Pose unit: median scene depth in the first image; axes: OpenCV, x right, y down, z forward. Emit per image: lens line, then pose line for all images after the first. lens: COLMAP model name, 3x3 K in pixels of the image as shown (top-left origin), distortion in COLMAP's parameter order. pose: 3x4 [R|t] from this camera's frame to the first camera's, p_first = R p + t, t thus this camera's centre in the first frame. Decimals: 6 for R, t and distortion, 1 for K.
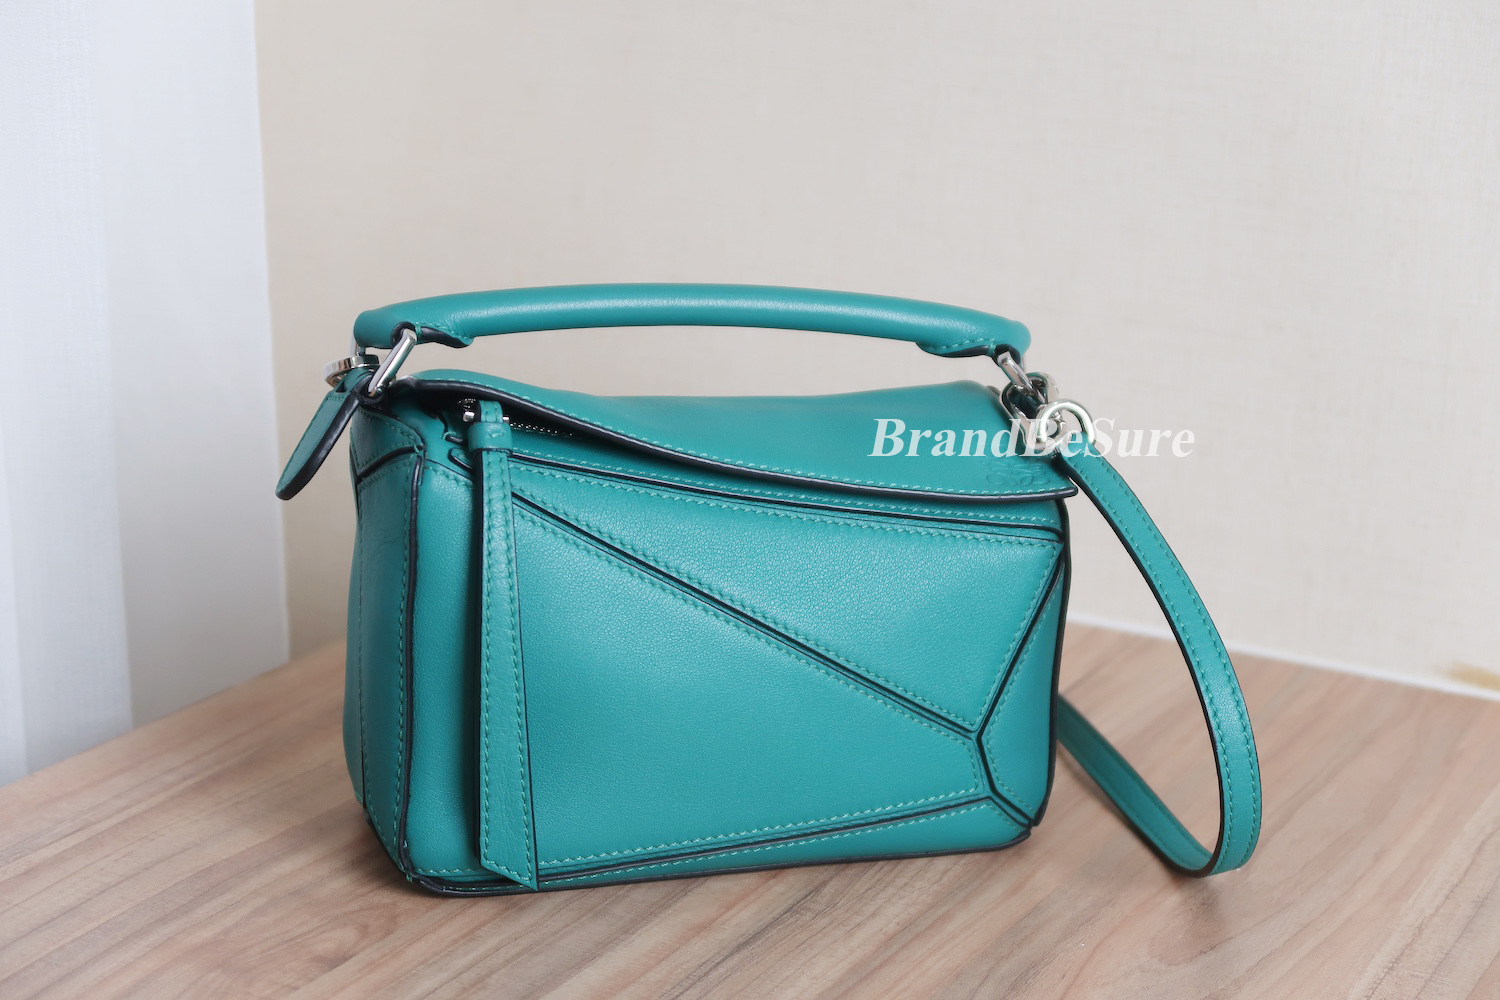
lens RADIAL K [[2785.5, 0, 744.7], [0, 2785.5, 497.3], [0, 0, 1]] dist [-0.057173, 0.000000]
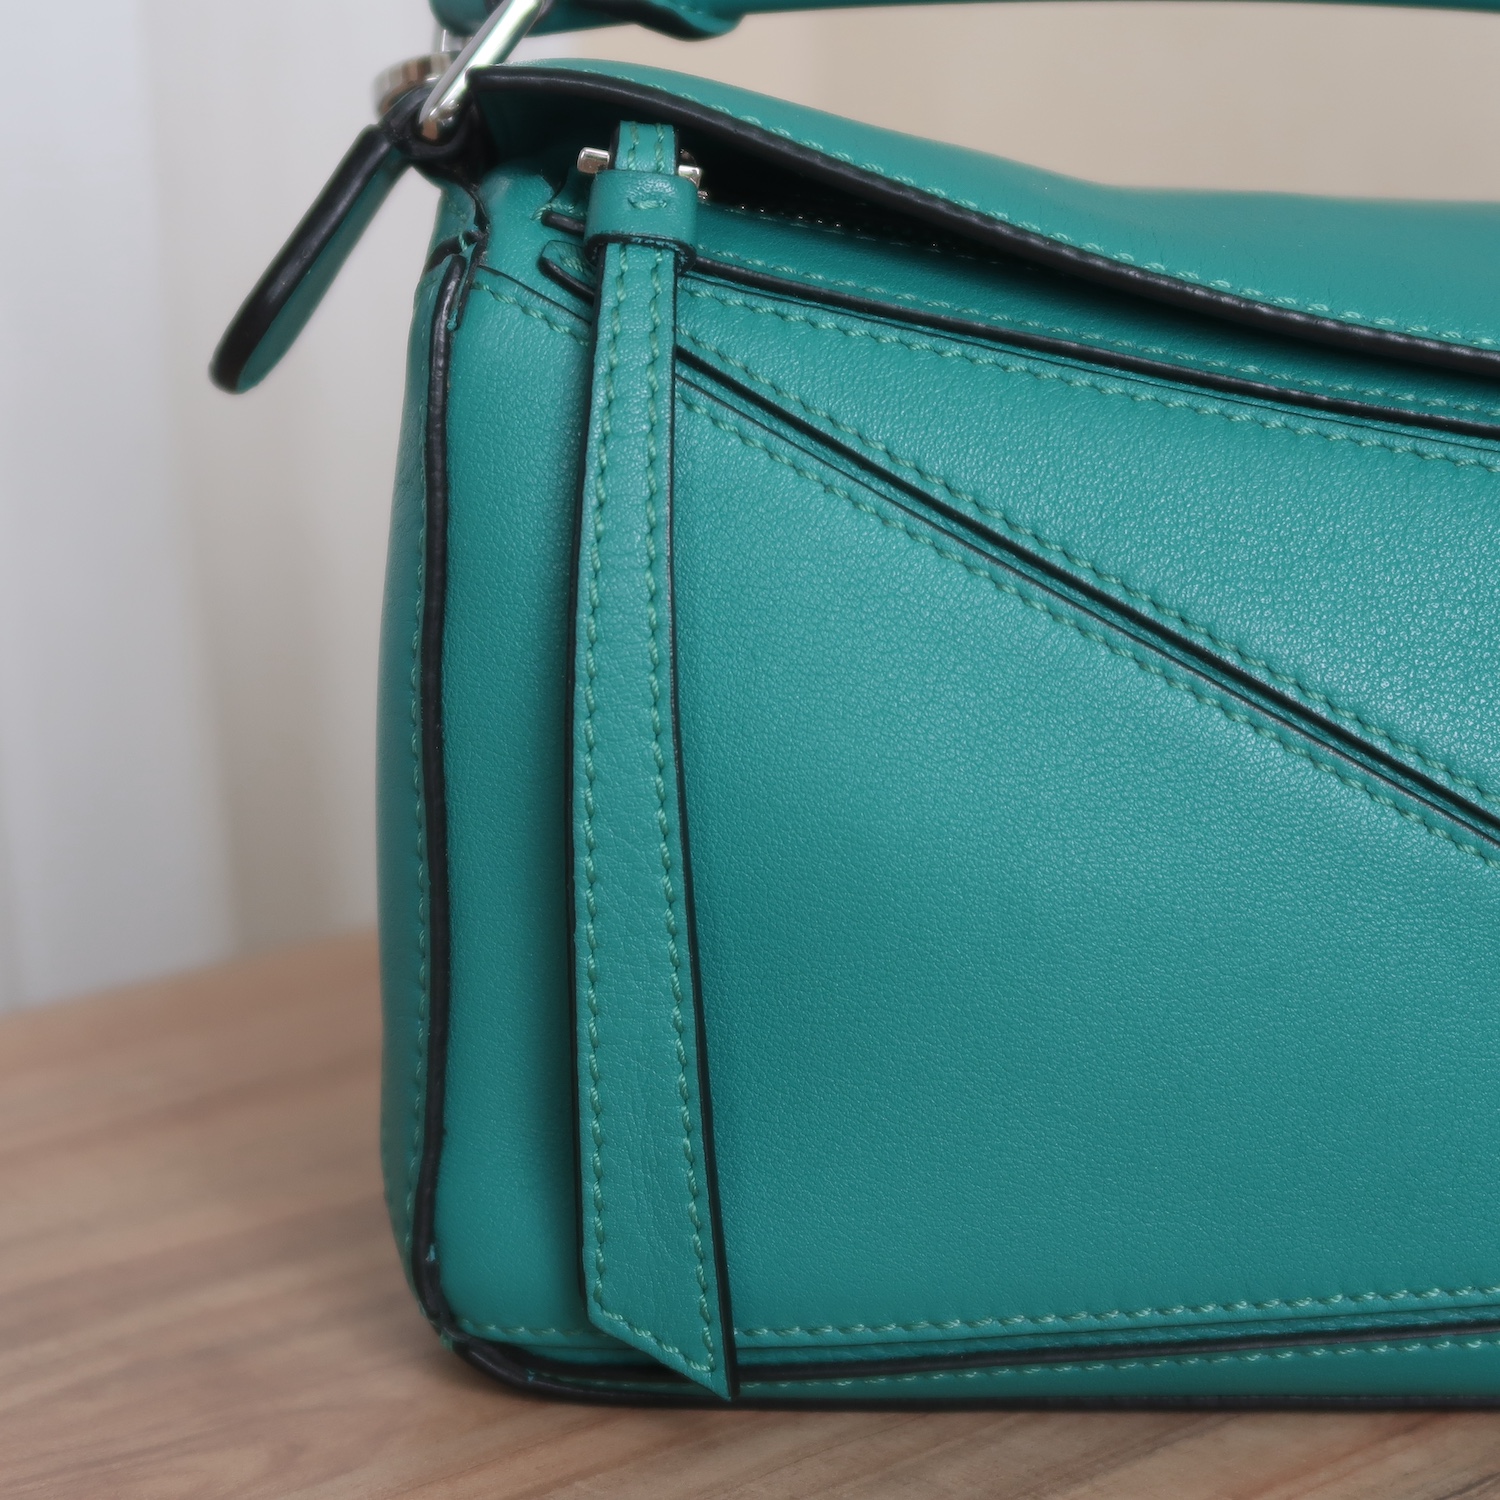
lens RADIAL K [[4328.8, 0, 771.8], [0, 4328.8, 713.2], [0, 0, 1]] dist [-0.066854, 0.000000]
pose [[0.938065, 0.039259, -0.344228, 0.131359], [-0.049965, 0.998502, -0.022283, 0.058520], [0.342837, 0.038102, 0.938622, 0.430976]]
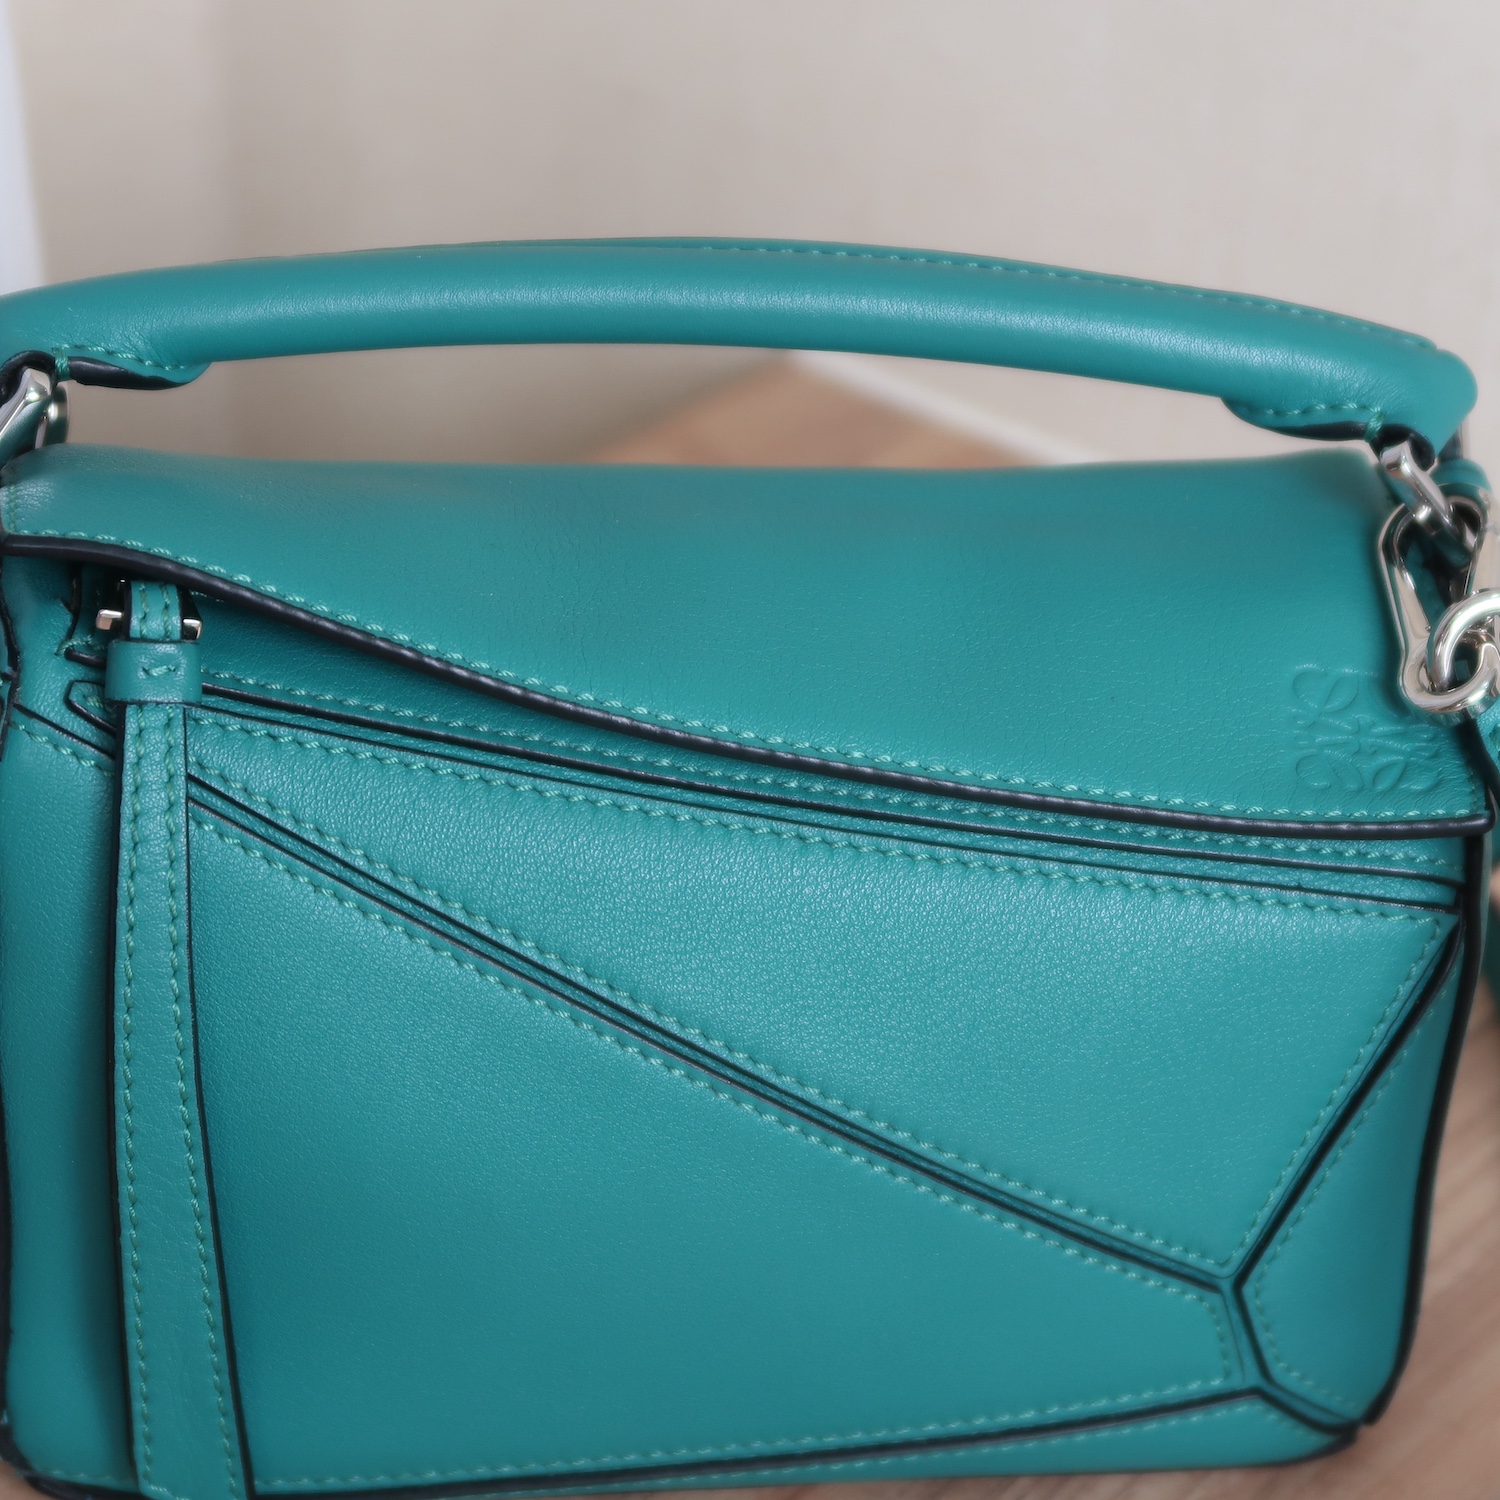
lens RADIAL K [[4328.8, 0, 792.3], [0, 4328.8, 707.6], [0, 0, 1]] dist [-0.066854, 0.000000]
pose [[0.979310, 0.105262, -0.172834, 0.130976], [-0.055716, 0.961311, 0.269773, -0.206401], [0.194544, -0.254562, 0.947286, 0.335361]]
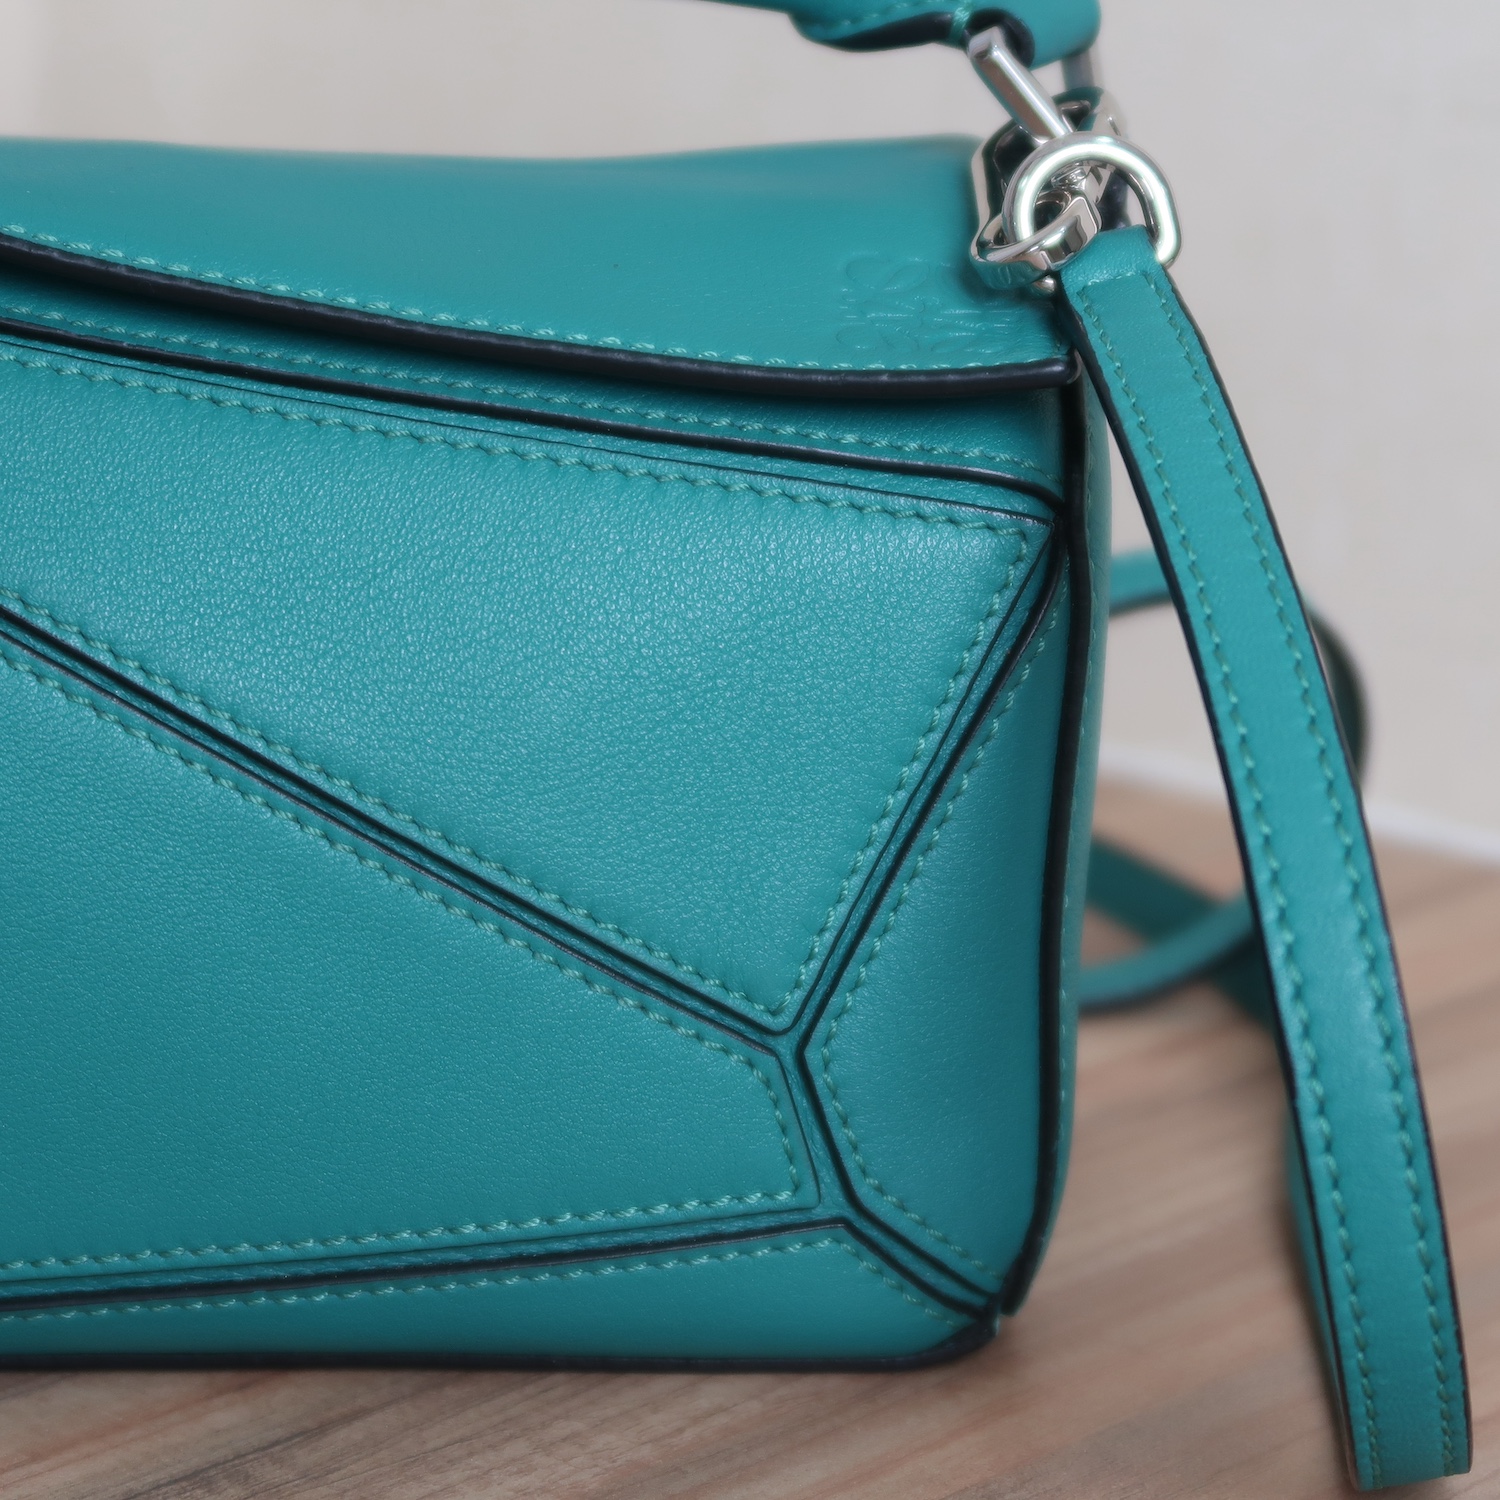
lens RADIAL K [[4328.8, 0, 752.0], [0, 4328.8, 749.1], [0, 0, 1]] dist [-0.066854, 0.000000]
pose [[0.960628, 0.040445, -0.274879, 0.240711], [-0.048090, 0.998620, -0.021128, 0.061437], [0.273645, 0.033516, 0.961247, 0.472241]]
